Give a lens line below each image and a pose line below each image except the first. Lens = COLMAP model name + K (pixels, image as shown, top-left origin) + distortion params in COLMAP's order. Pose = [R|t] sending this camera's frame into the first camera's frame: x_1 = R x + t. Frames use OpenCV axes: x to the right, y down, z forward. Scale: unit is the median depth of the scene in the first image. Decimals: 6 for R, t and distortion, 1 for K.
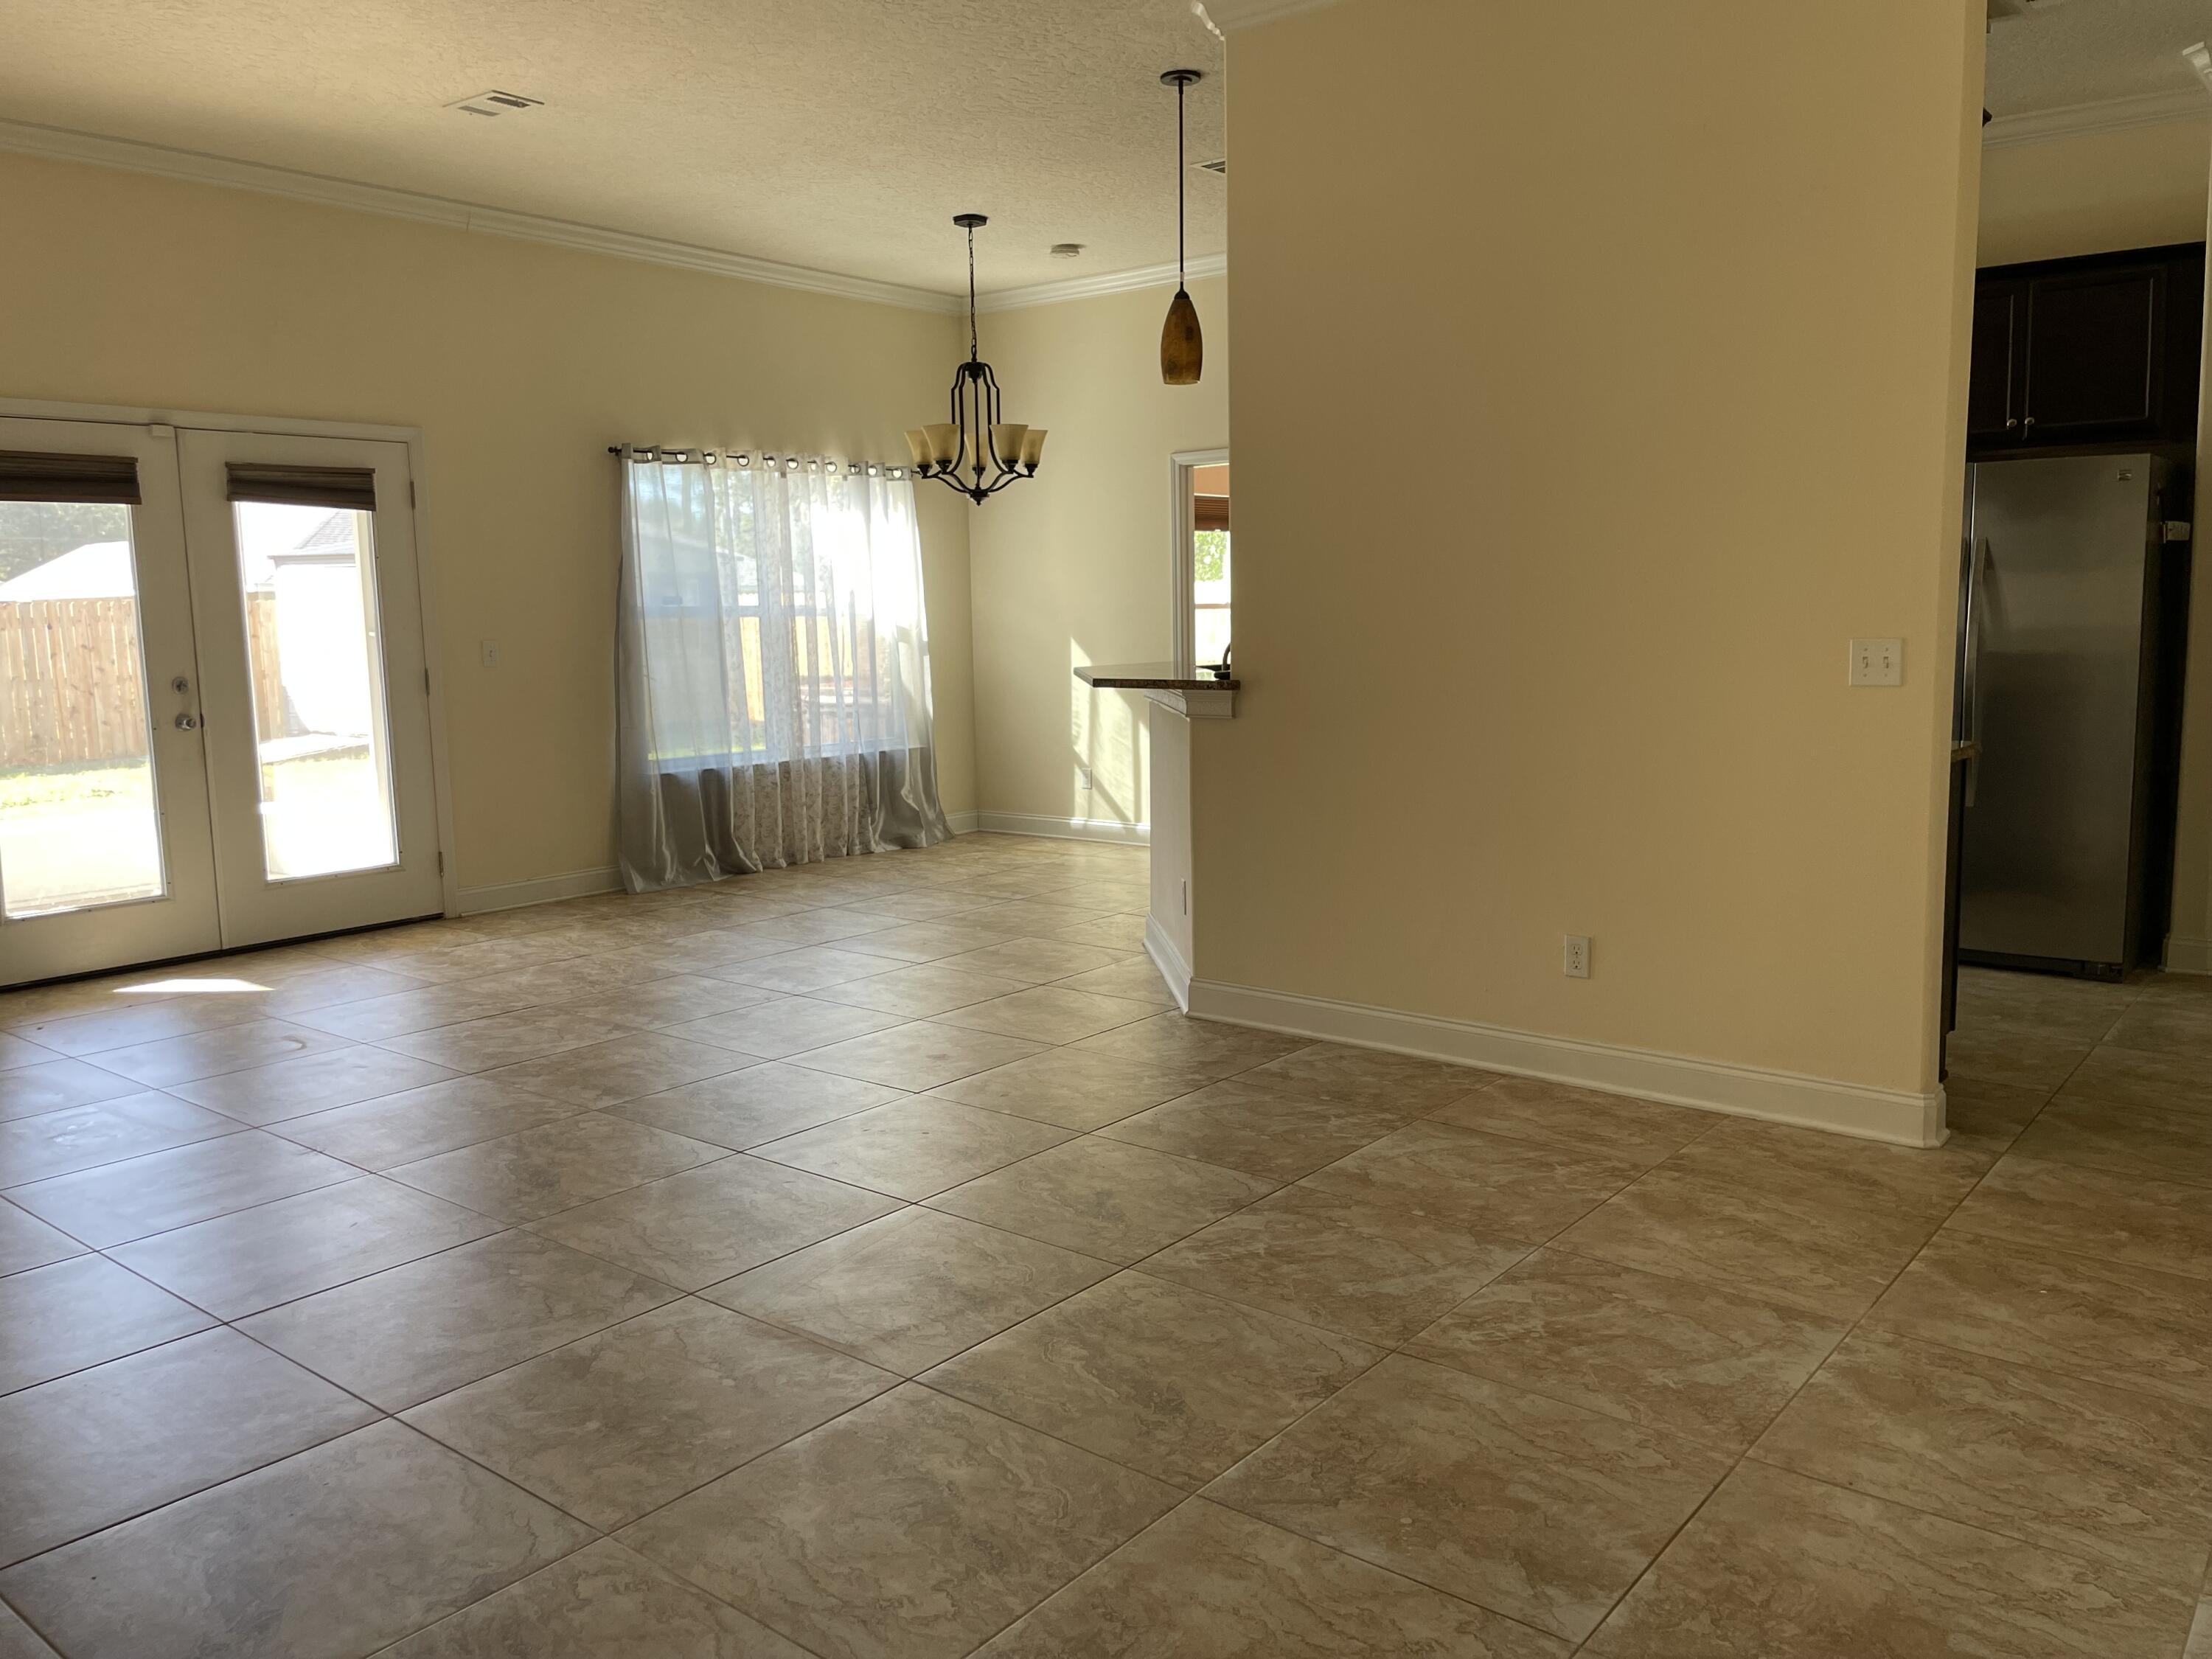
lens RADIAL K [[1684.2, 0, 1094.4], [0, 1684.2, 828.0], [0, 0, 1]] dist [0.069498, -0.089319]
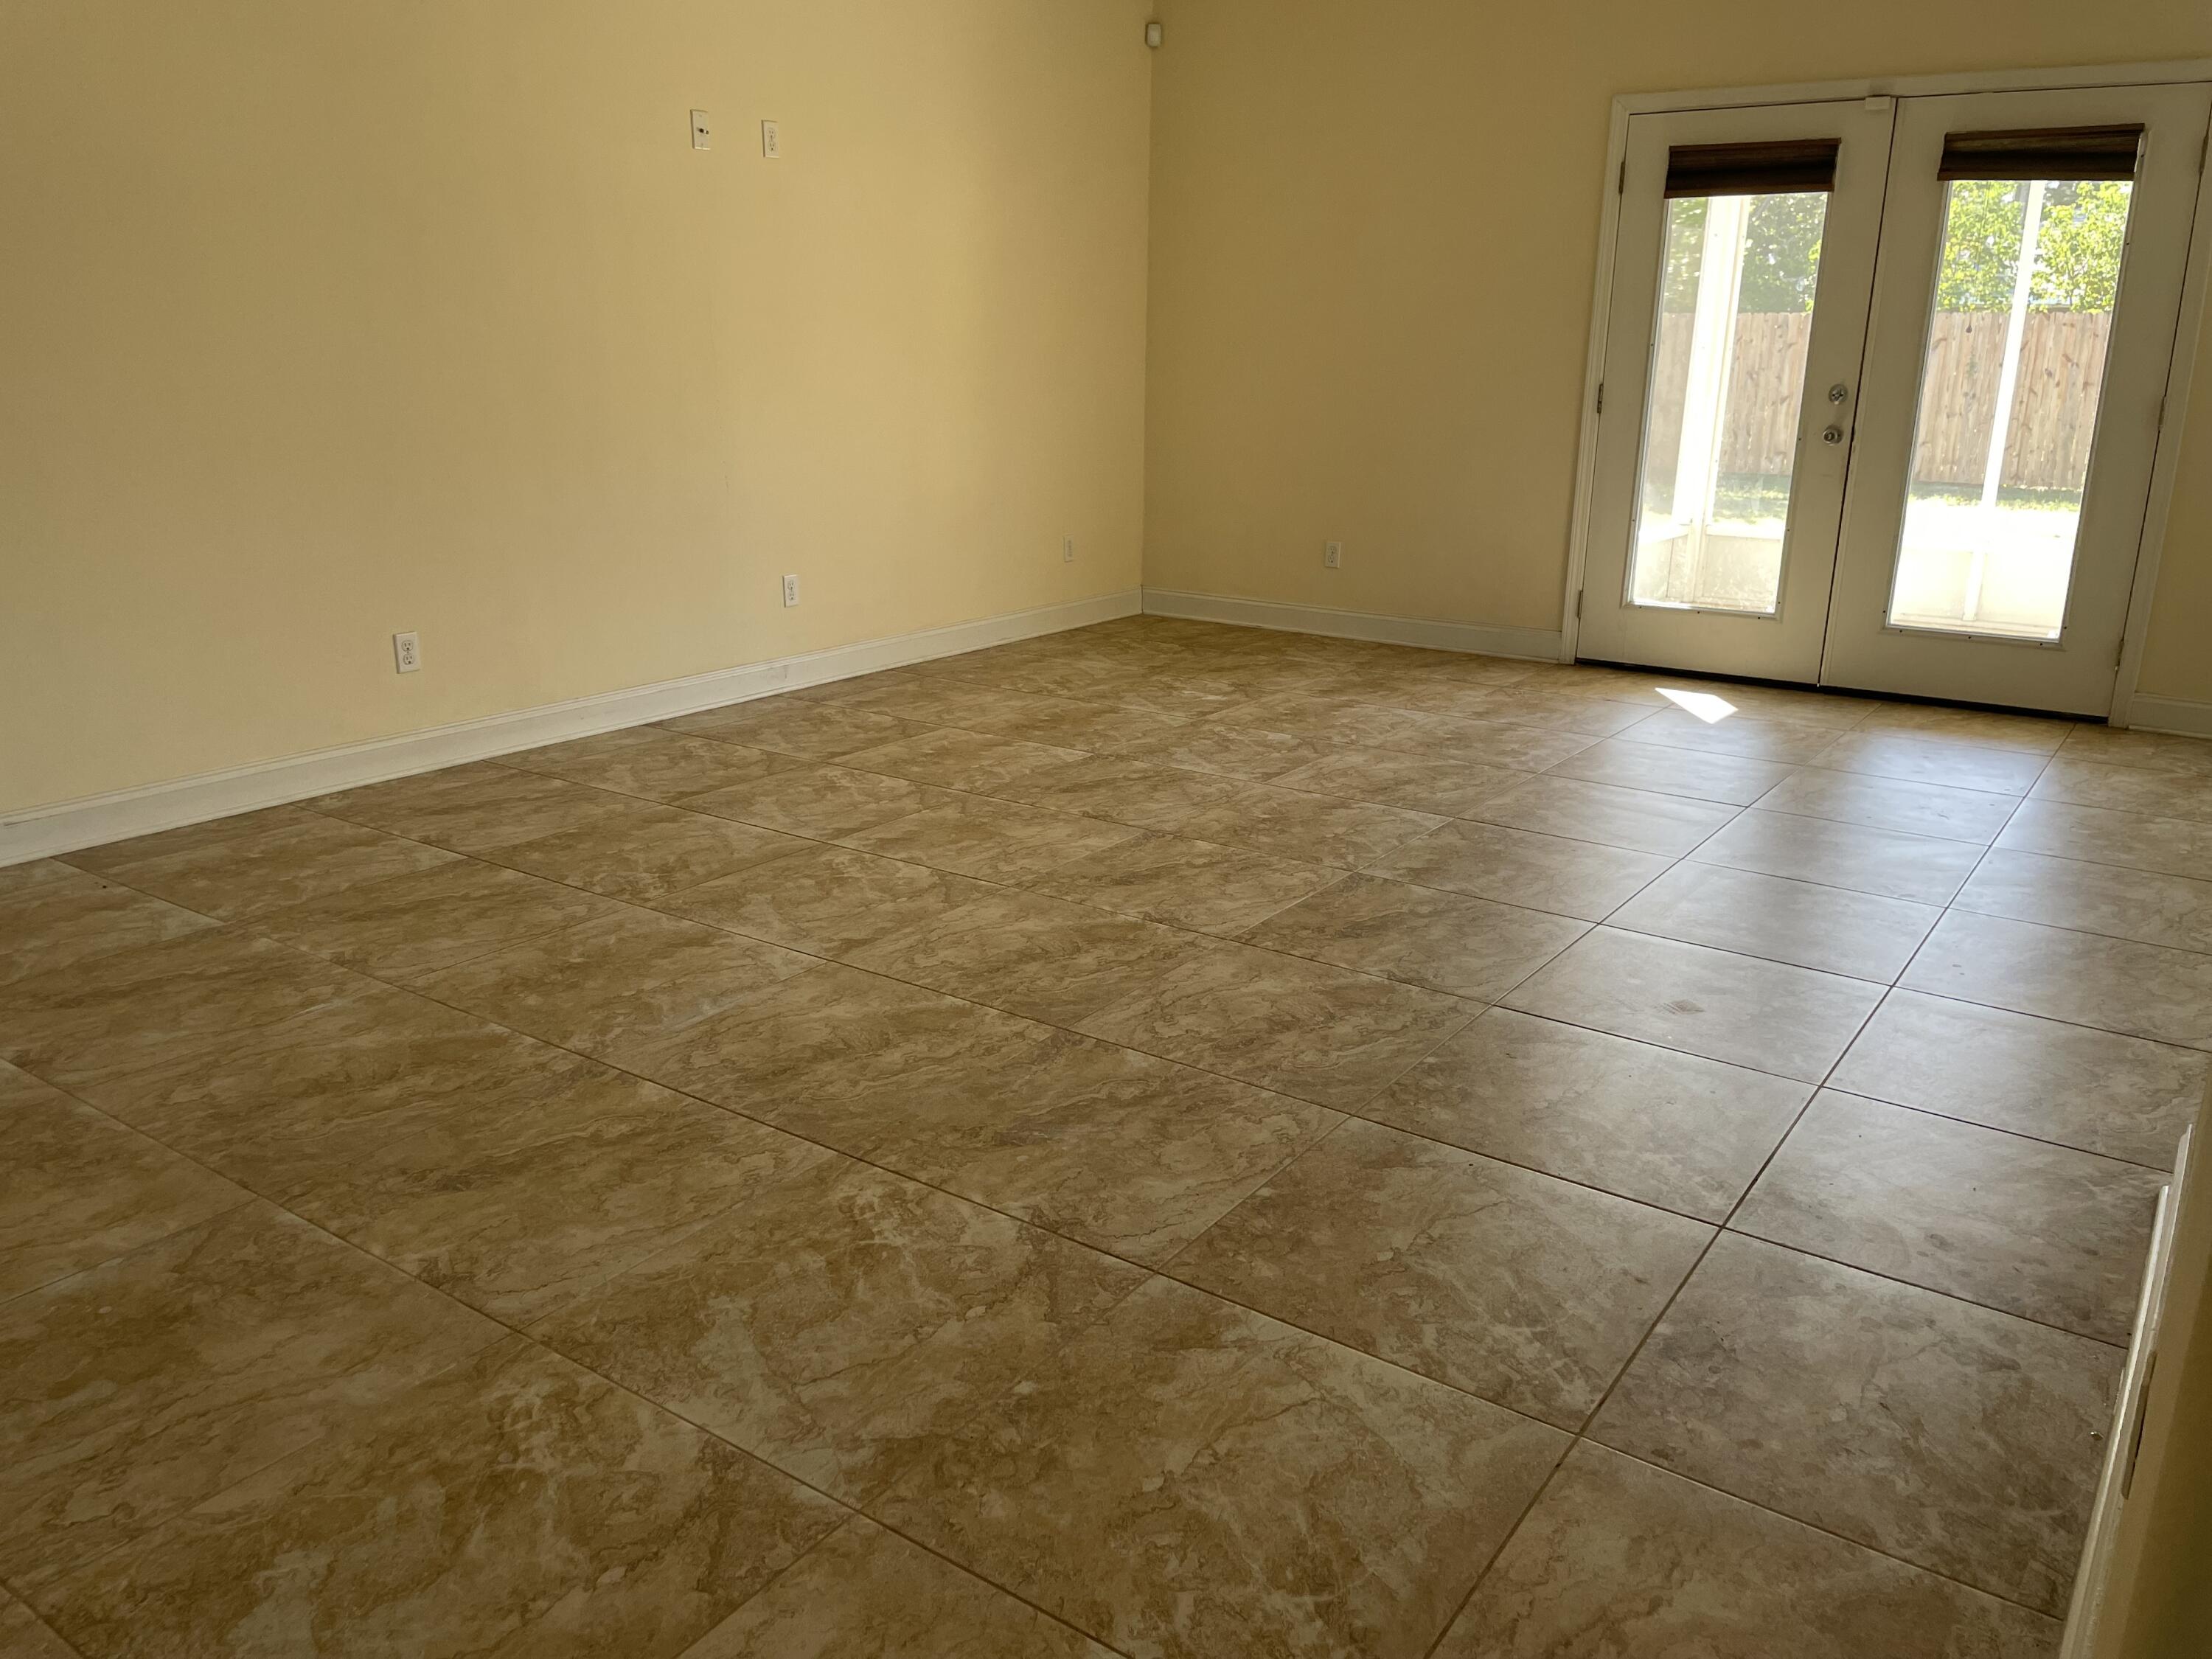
lens RADIAL K [[1684.2, 0, 1107.7], [0, 1684.2, 819.3], [0, 0, 1]] dist [0.069498, -0.089319]
pose [[0.069431, 0.295530, -0.952807, 0.620698], [-0.144155, 0.948060, 0.283553, -0.111584], [0.987116, 0.117664, 0.108427, 0.853632]]
